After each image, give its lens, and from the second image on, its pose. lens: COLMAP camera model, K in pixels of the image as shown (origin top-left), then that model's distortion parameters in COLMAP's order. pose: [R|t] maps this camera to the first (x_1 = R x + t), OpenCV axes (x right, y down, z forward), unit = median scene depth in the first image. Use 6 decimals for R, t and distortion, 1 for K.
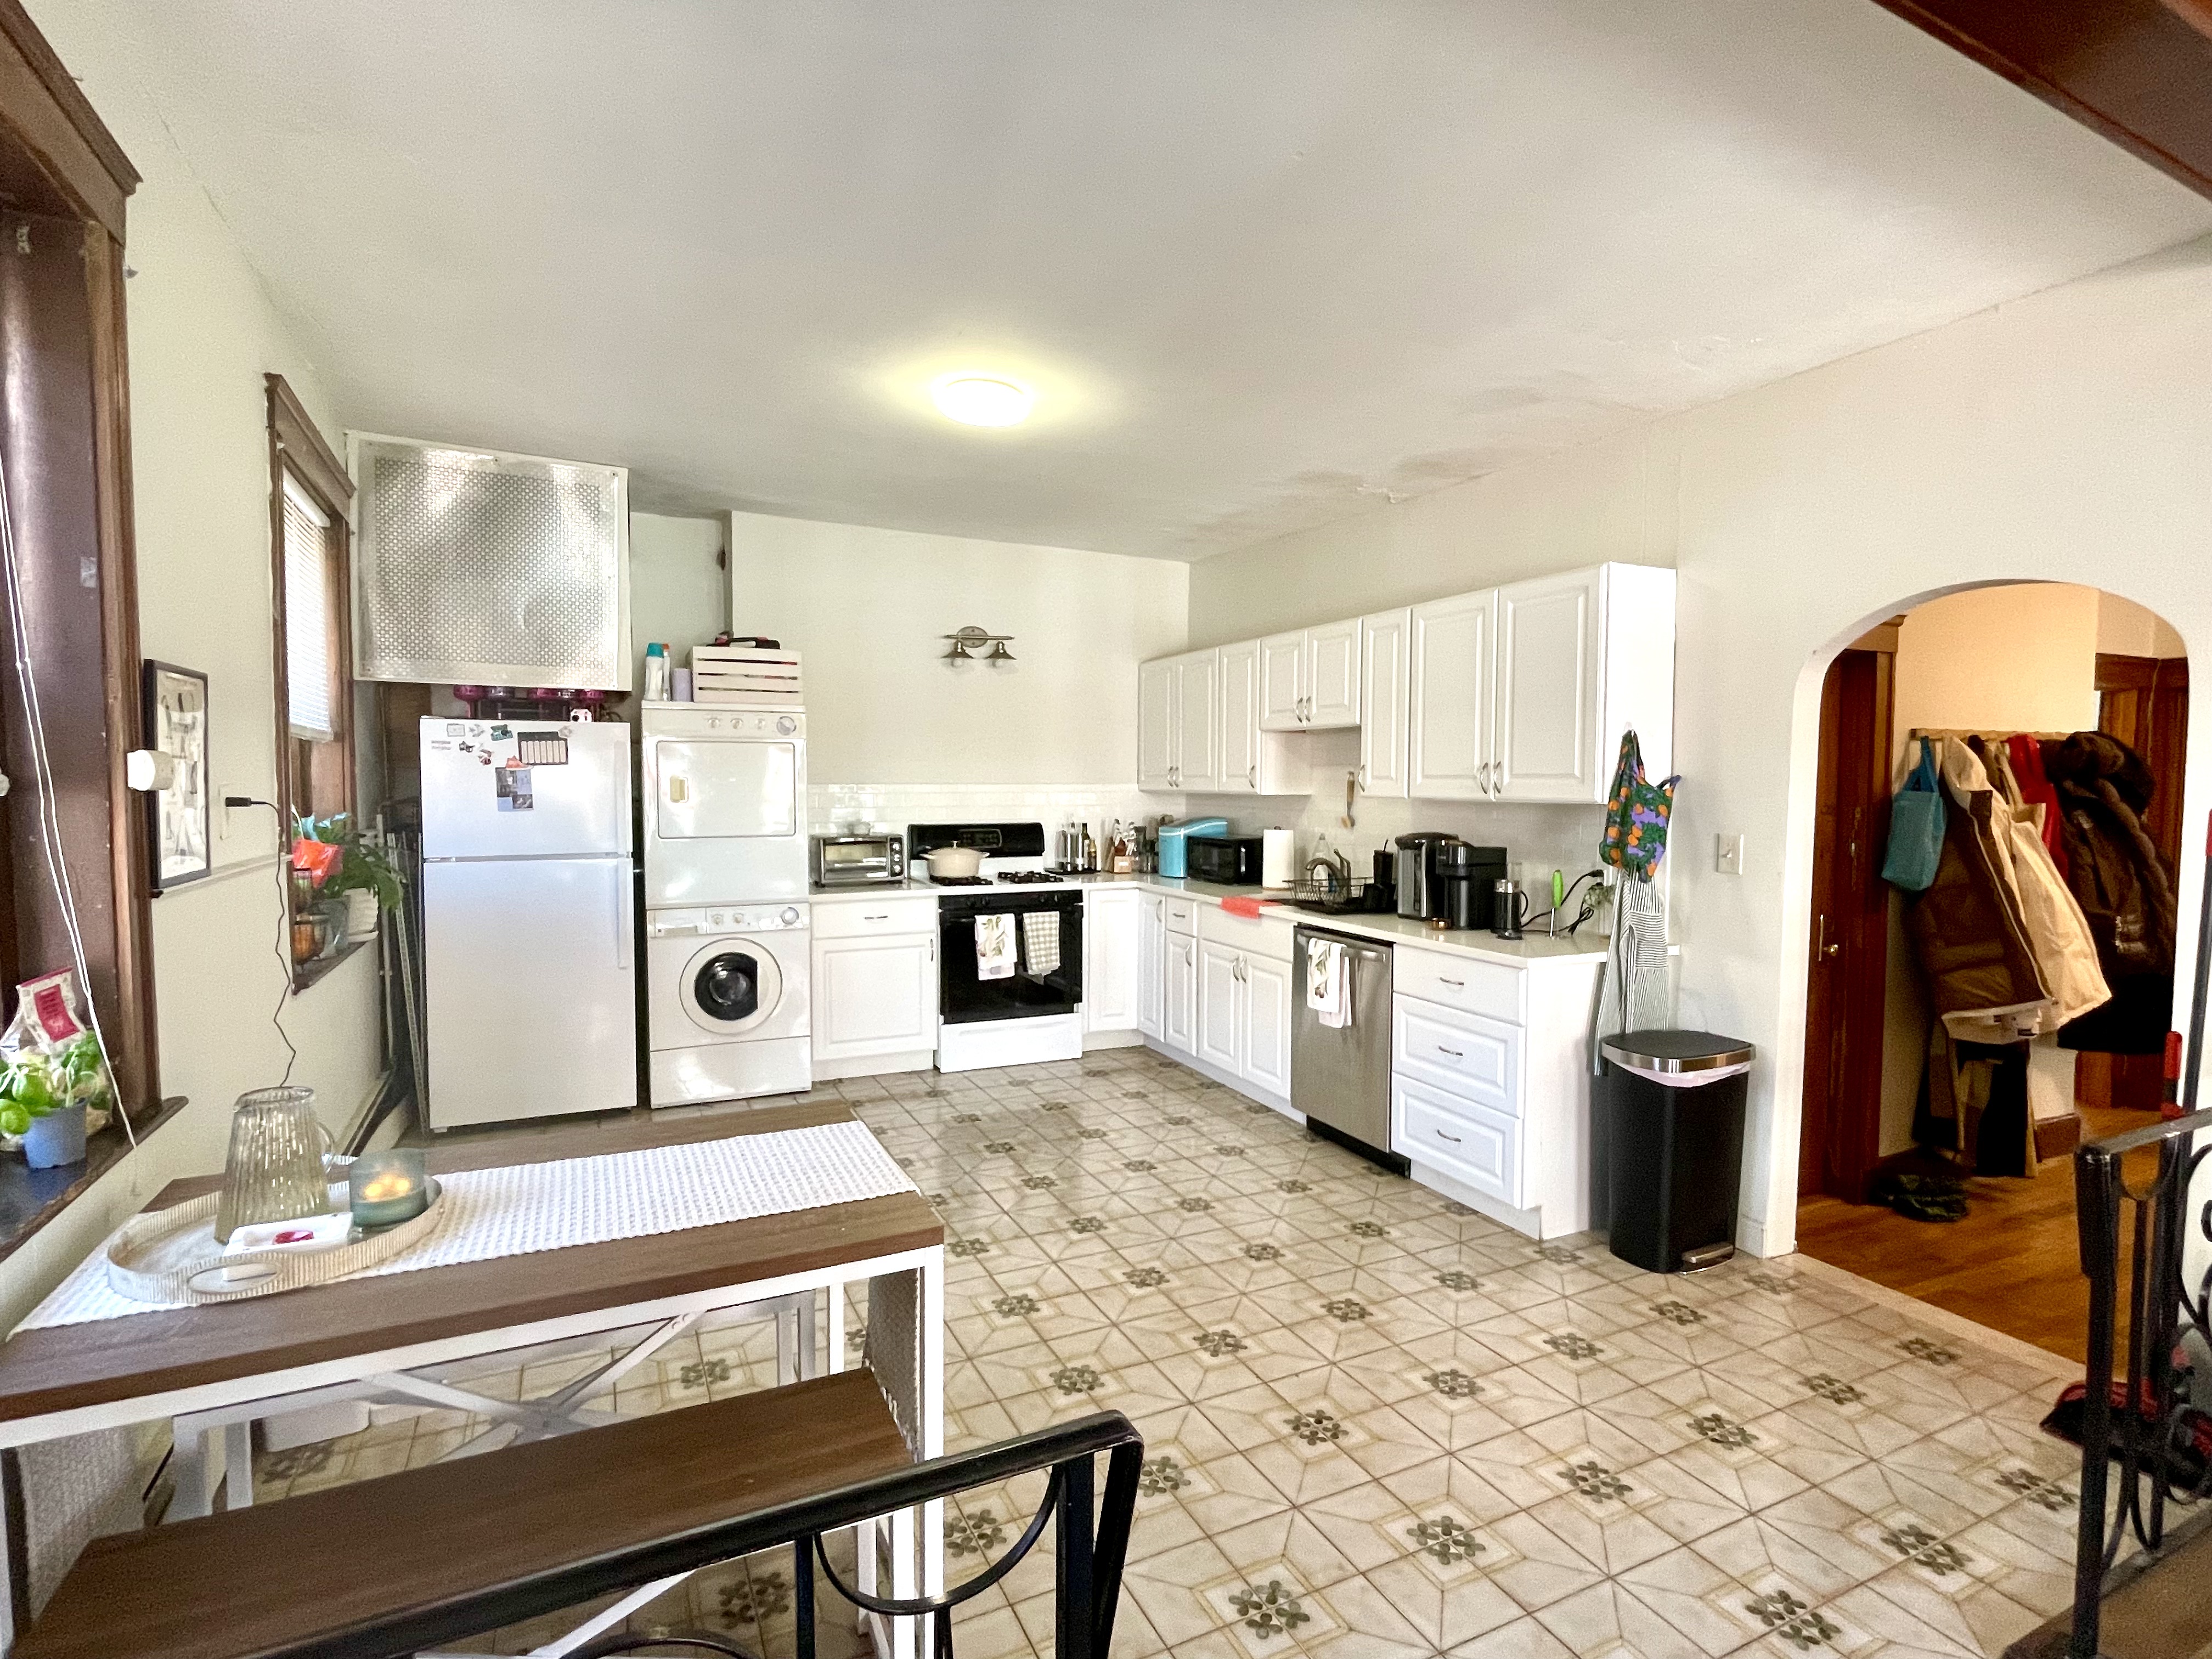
lens RADIAL K [[1084.0, 0, 1112.3], [0, 1084.0, 834.9], [0, 0, 1]] dist [-0.002152, -0.000889]
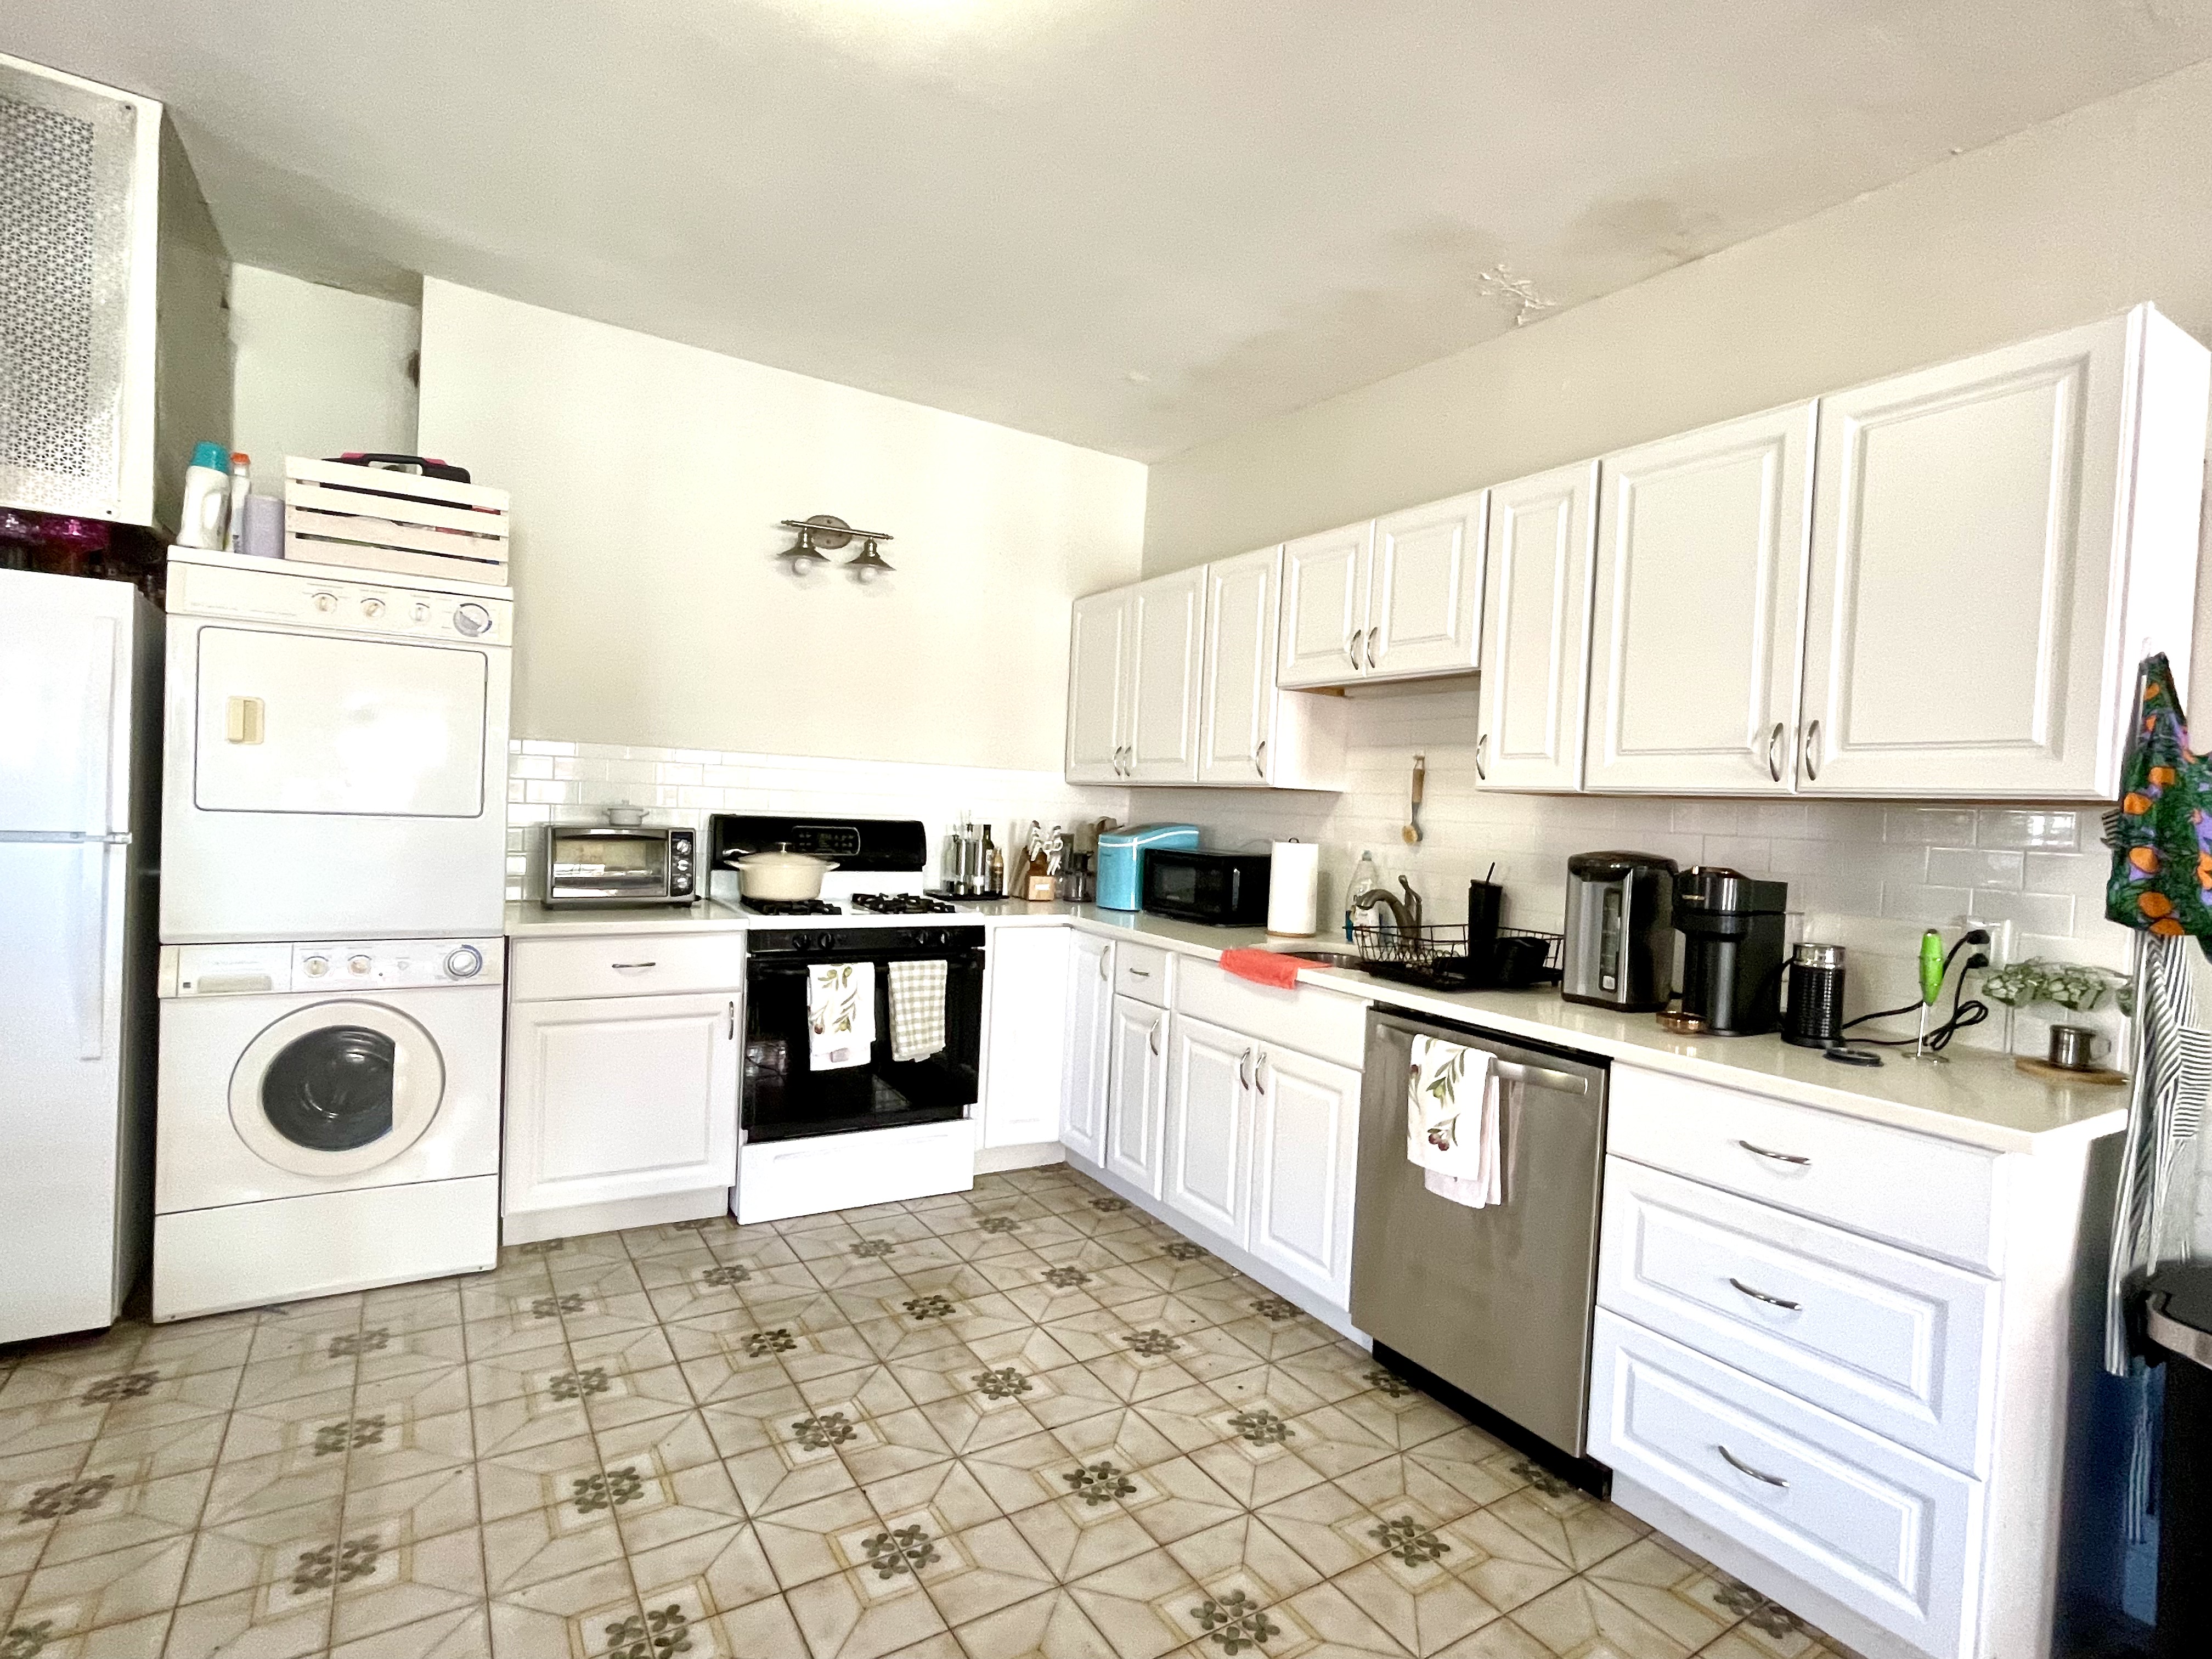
lens RADIAL K [[1084.0, 0, 1101.5], [0, 1084.0, 832.4], [0, 0, 1]] dist [-0.002152, -0.000889]
pose [[0.993257, 0.040099, 0.108779, -0.035293], [-0.037455, 0.998954, -0.026247, 0.011249], [-0.109717, 0.021996, 0.993719, 0.410939]]
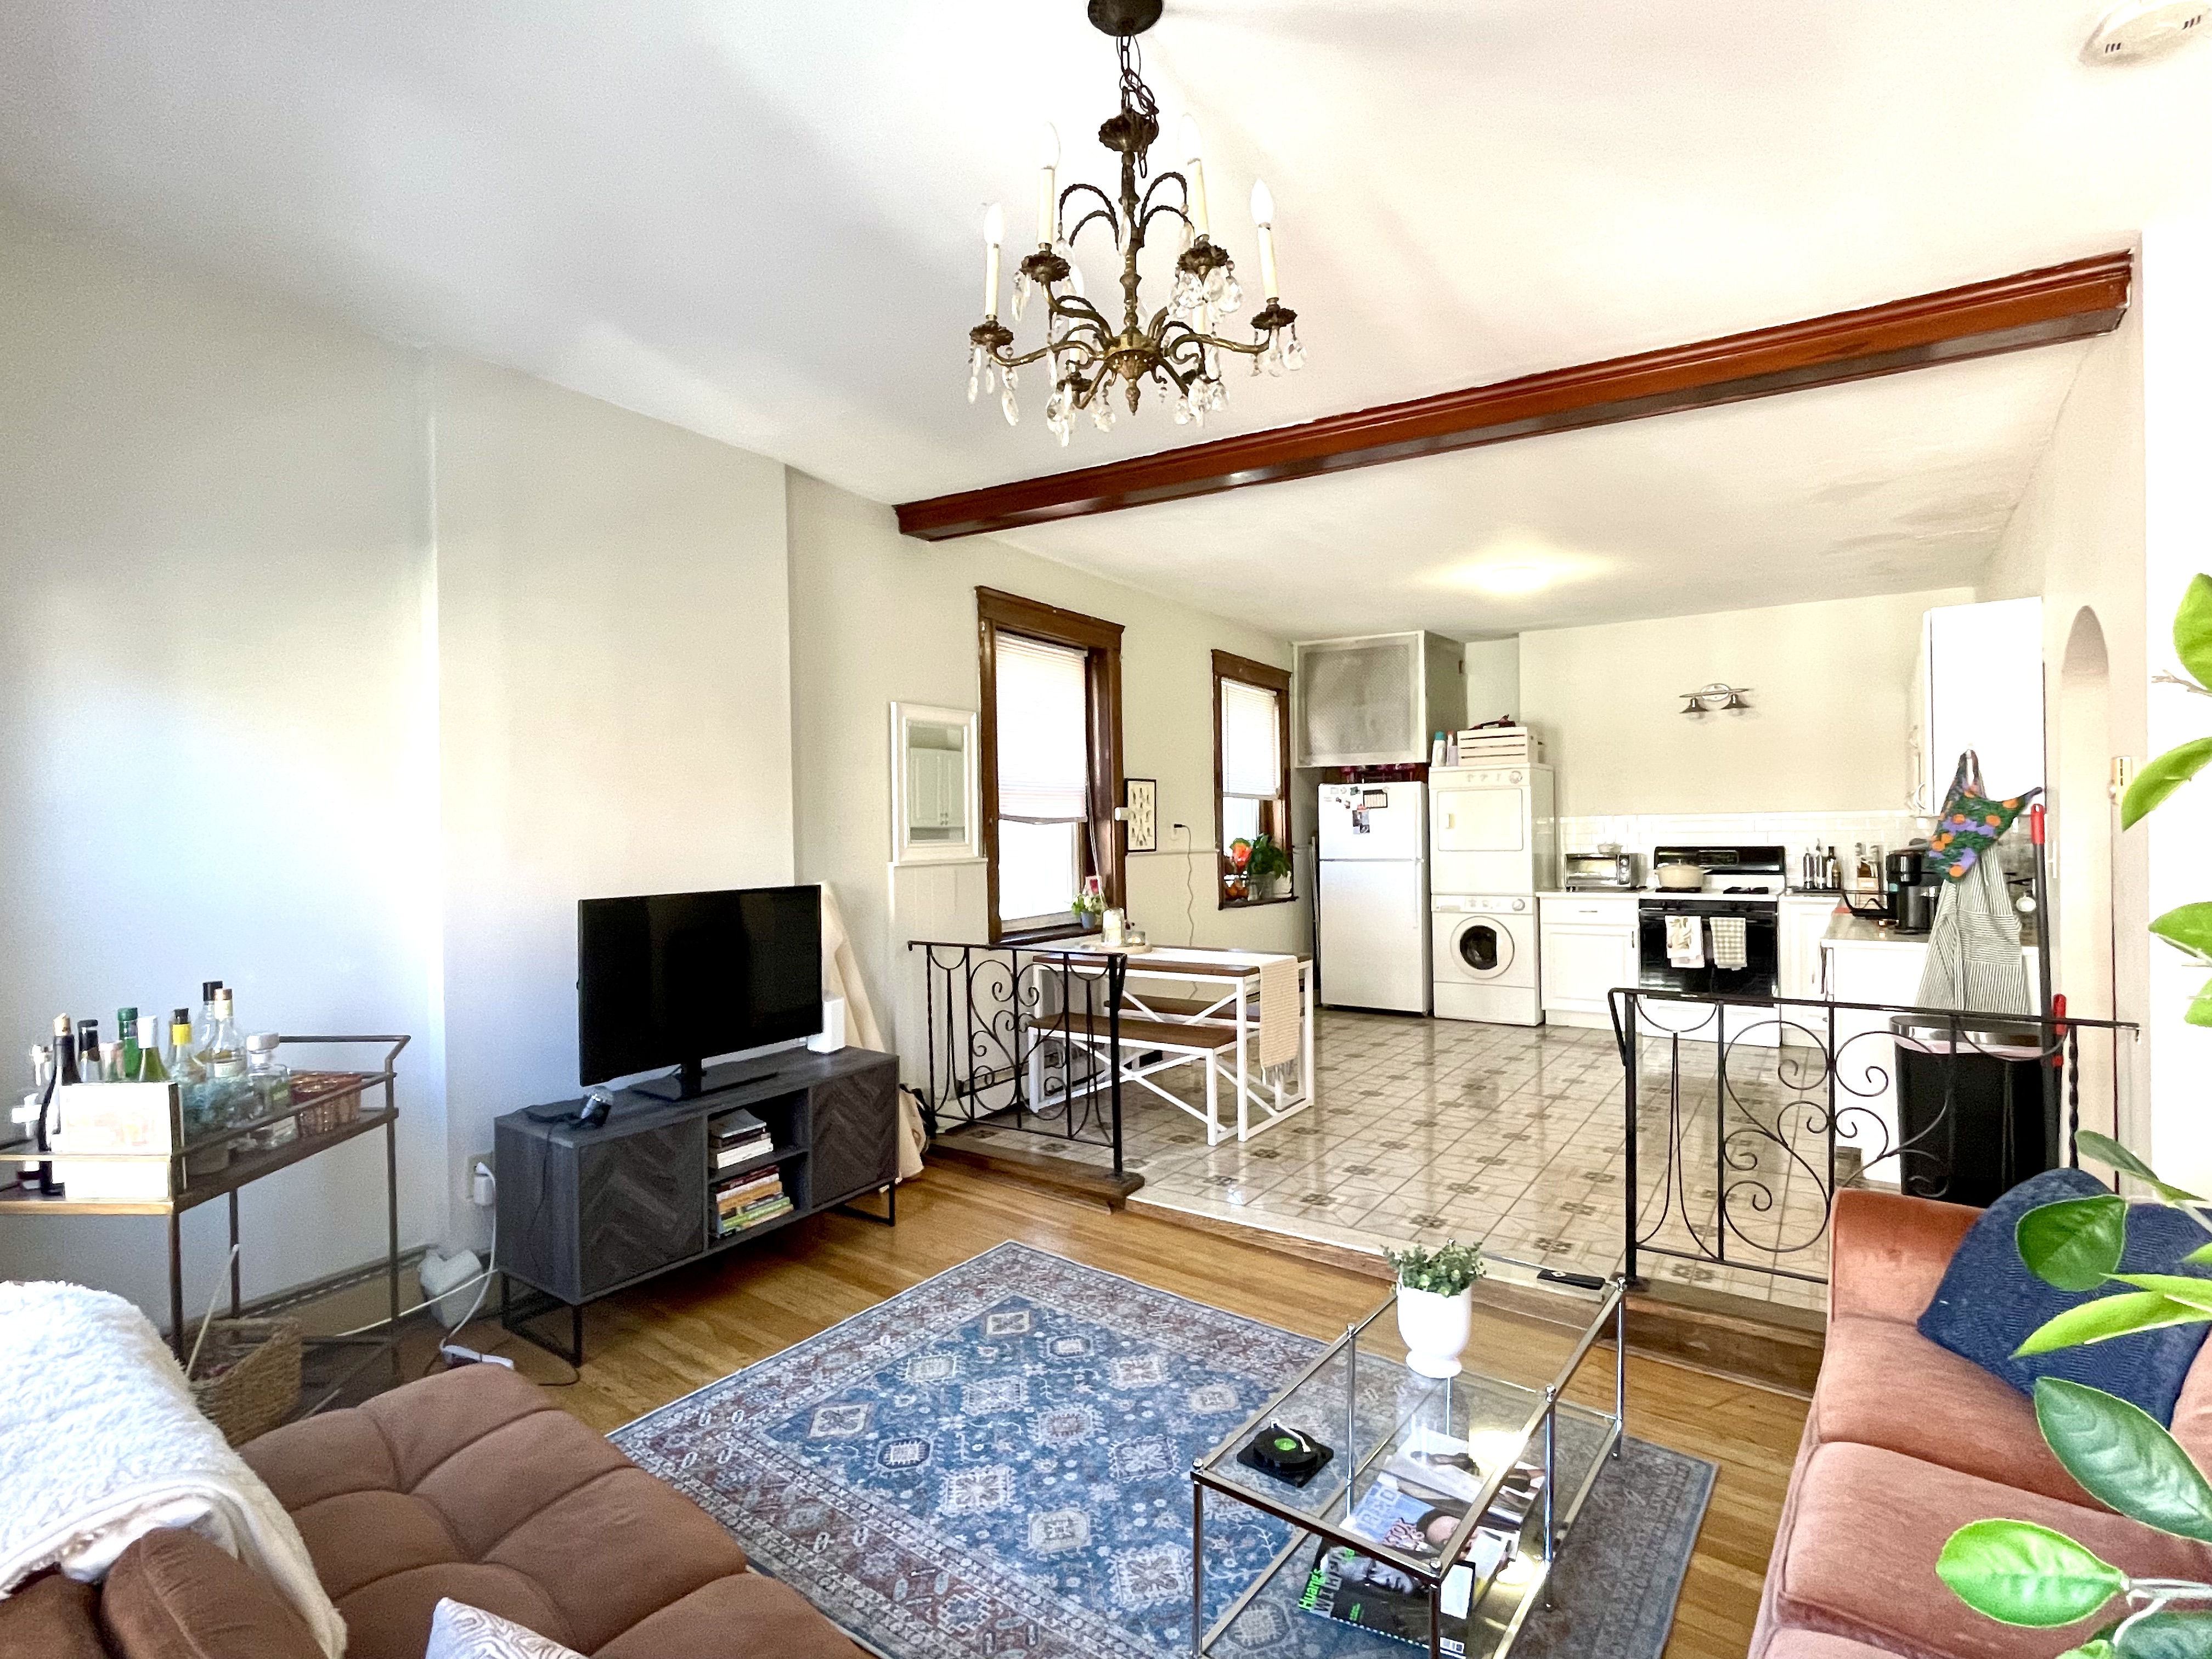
lens RADIAL K [[1084.0, 0, 1092.9], [0, 1084.0, 833.5], [0, 0, 1]] dist [-0.002152, -0.000889]
pose [[0.471059, -0.009071, -0.882055, 0.745508], [-0.029588, 0.999222, -0.026077, 0.033608], [0.881605, 0.038382, 0.470424, -0.220926]]
